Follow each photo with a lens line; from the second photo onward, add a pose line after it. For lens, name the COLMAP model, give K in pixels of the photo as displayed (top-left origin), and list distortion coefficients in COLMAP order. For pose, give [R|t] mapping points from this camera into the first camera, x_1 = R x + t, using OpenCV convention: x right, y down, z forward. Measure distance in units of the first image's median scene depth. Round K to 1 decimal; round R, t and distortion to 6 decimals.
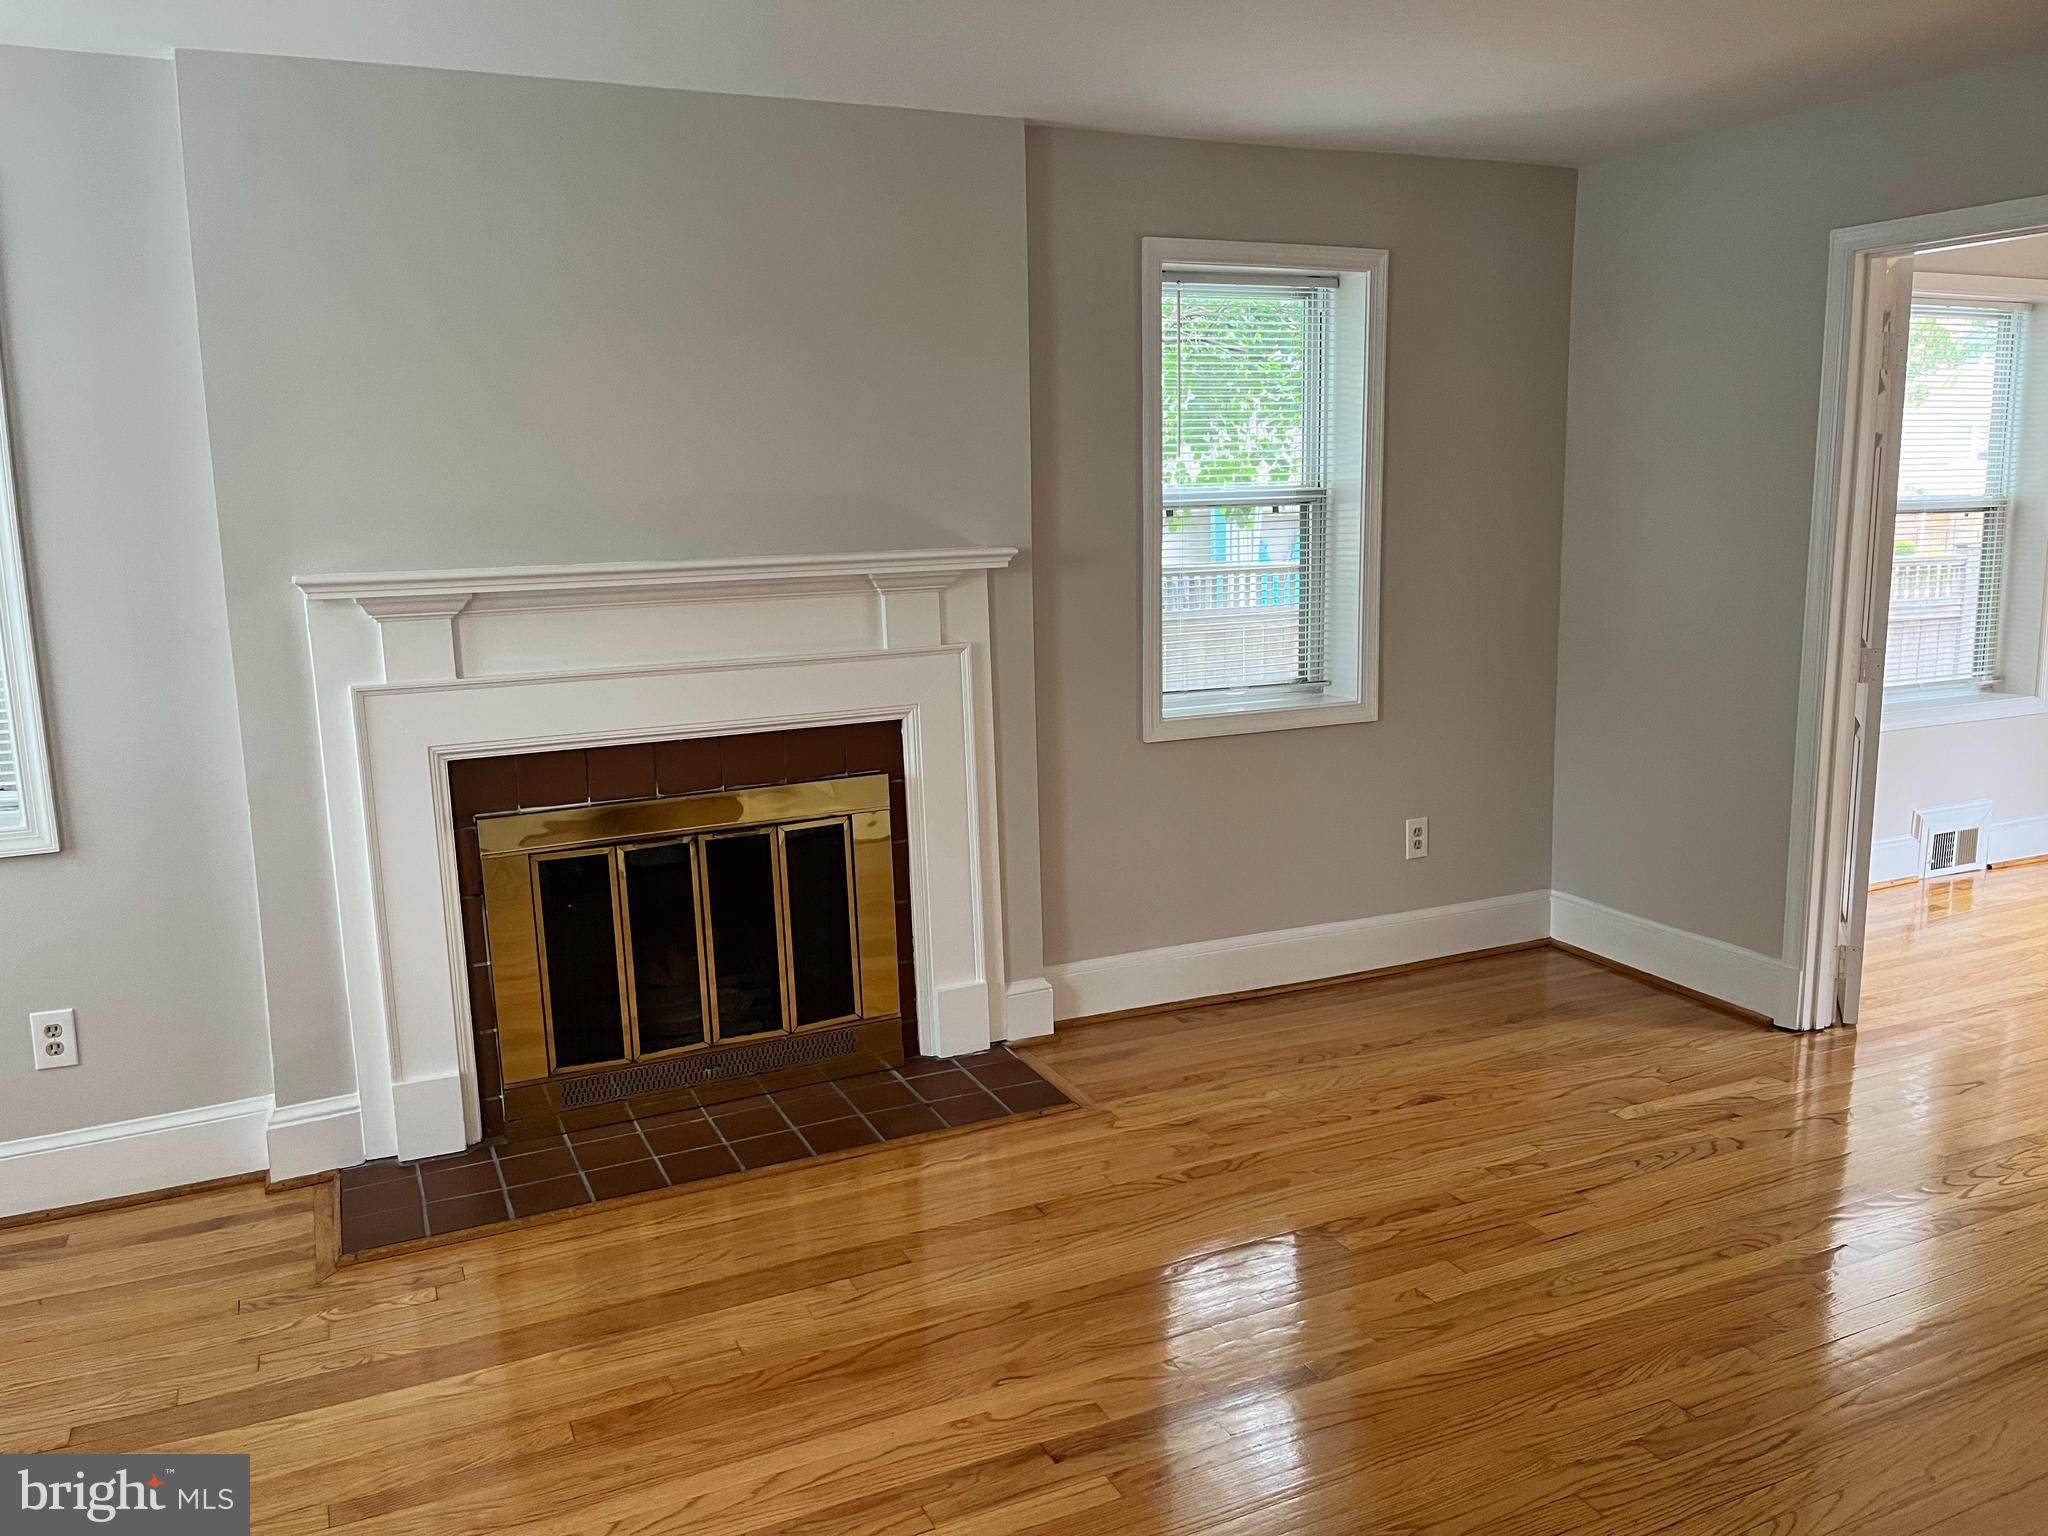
lens RADIAL K [[1555.2, 0, 1013.7], [0, 1555.2, 776.2], [0, 0, 1]] dist [0.056102, -0.077921]
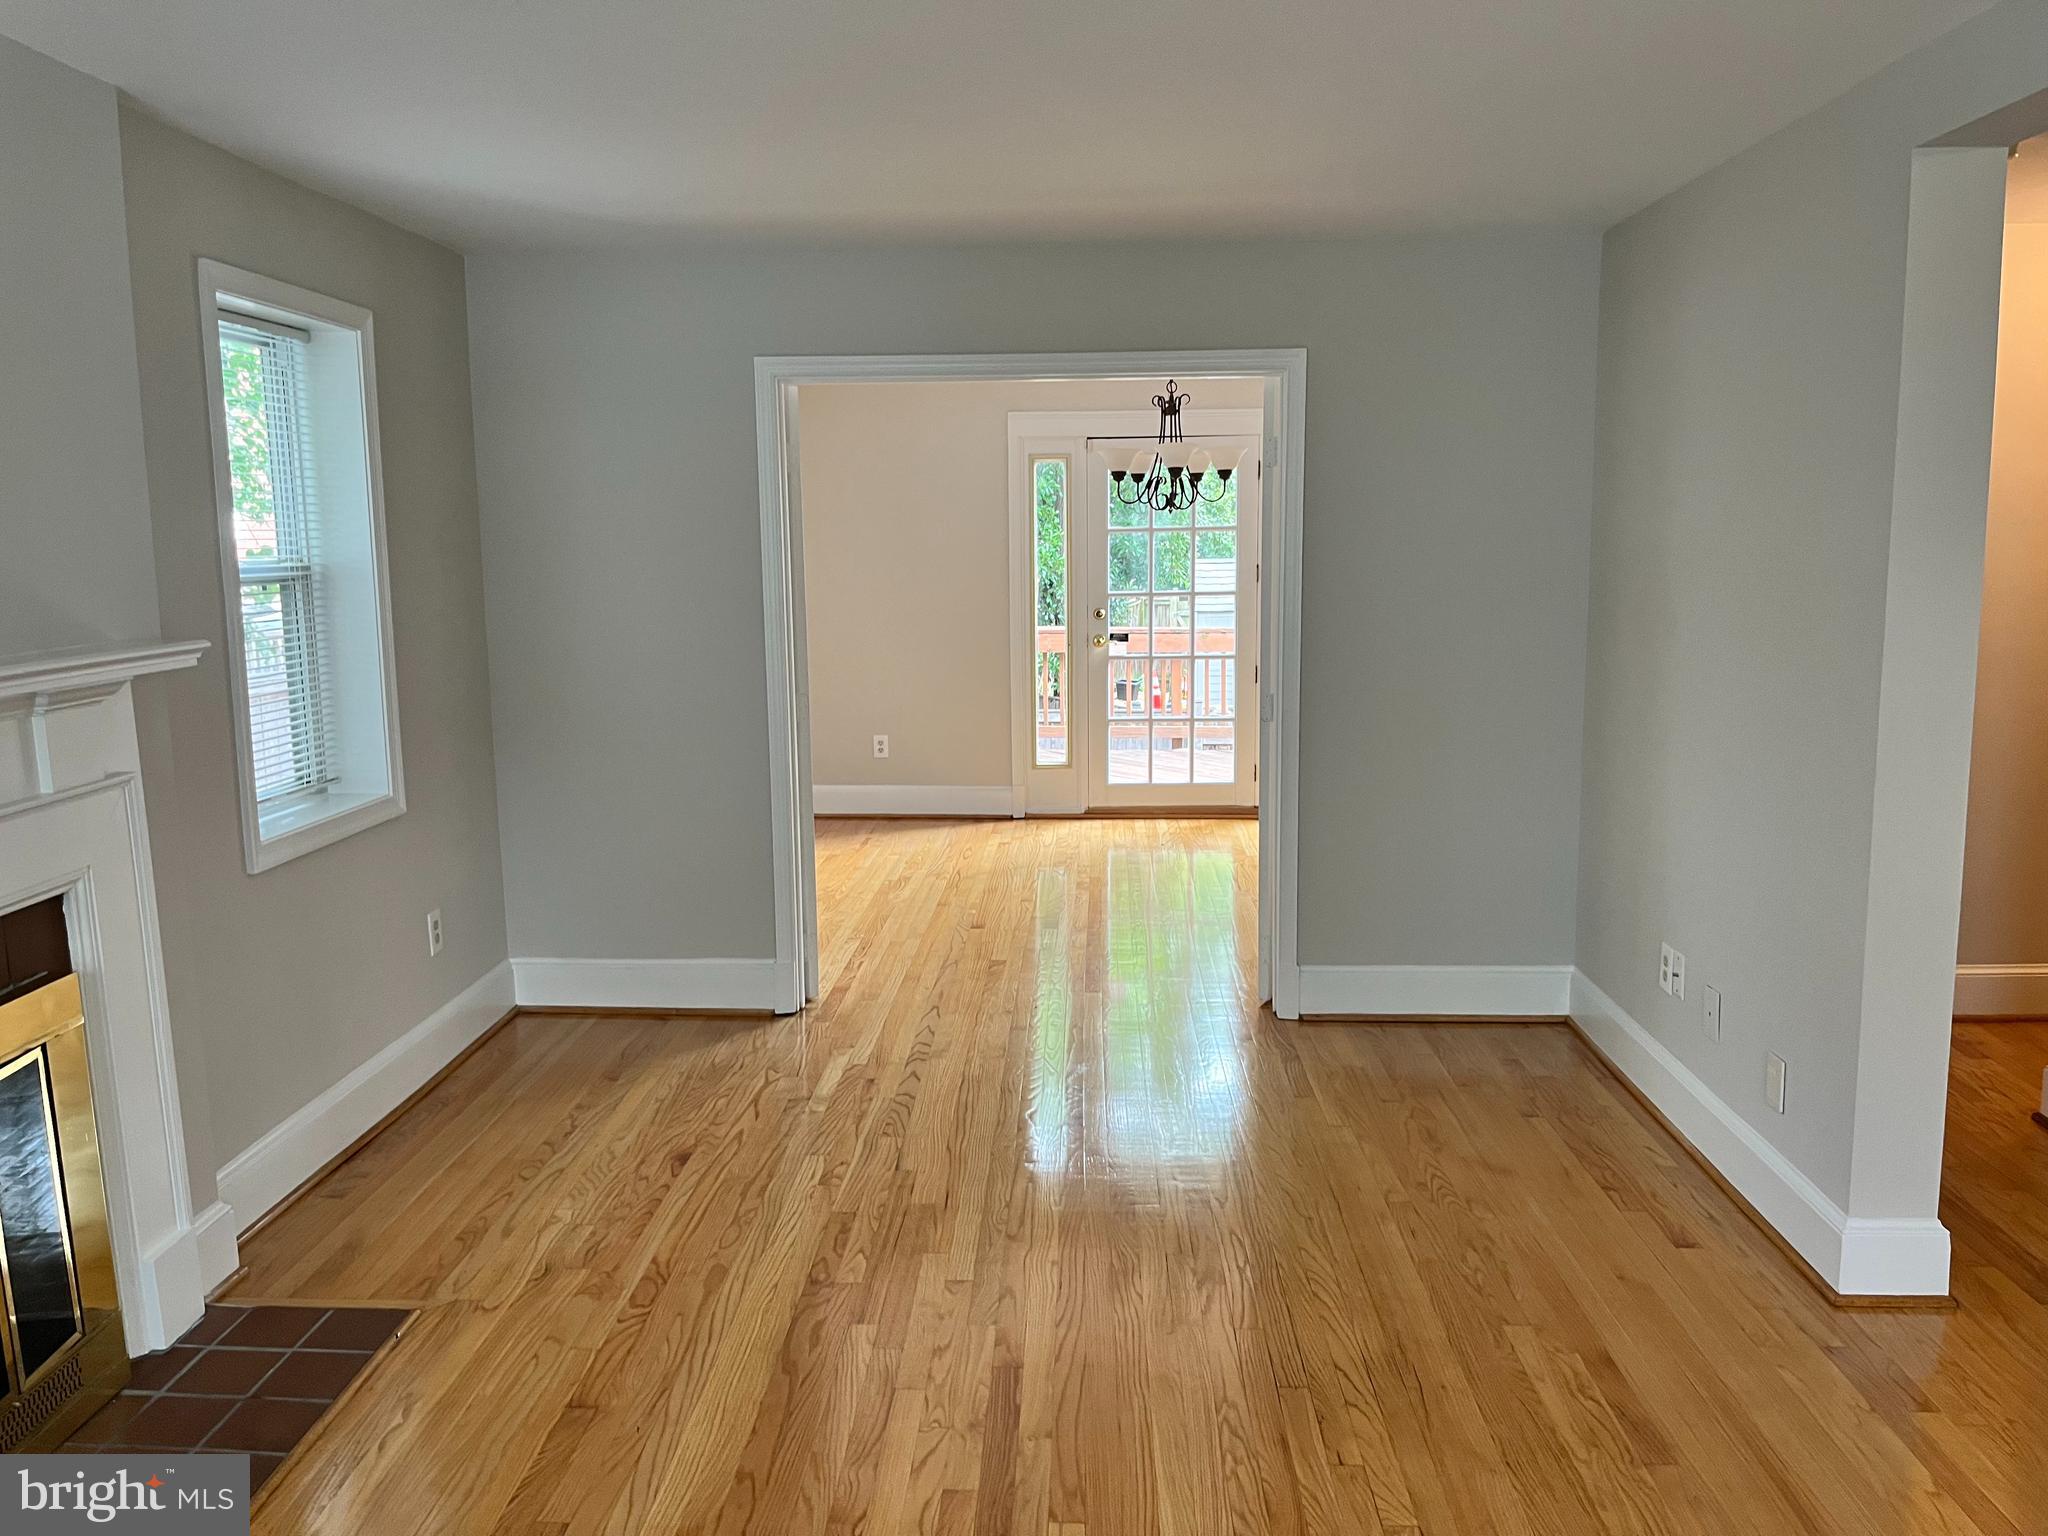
lens RADIAL K [[1555.2, 0, 1007.7], [0, 1555.2, 762.7], [0, 0, 1]] dist [0.056102, -0.077921]
pose [[0.462501, -0.114533, 0.879190, -0.467409], [0.162610, 0.985758, 0.042874, -0.053040], [-0.871579, 0.123136, 0.474539, 0.279239]]
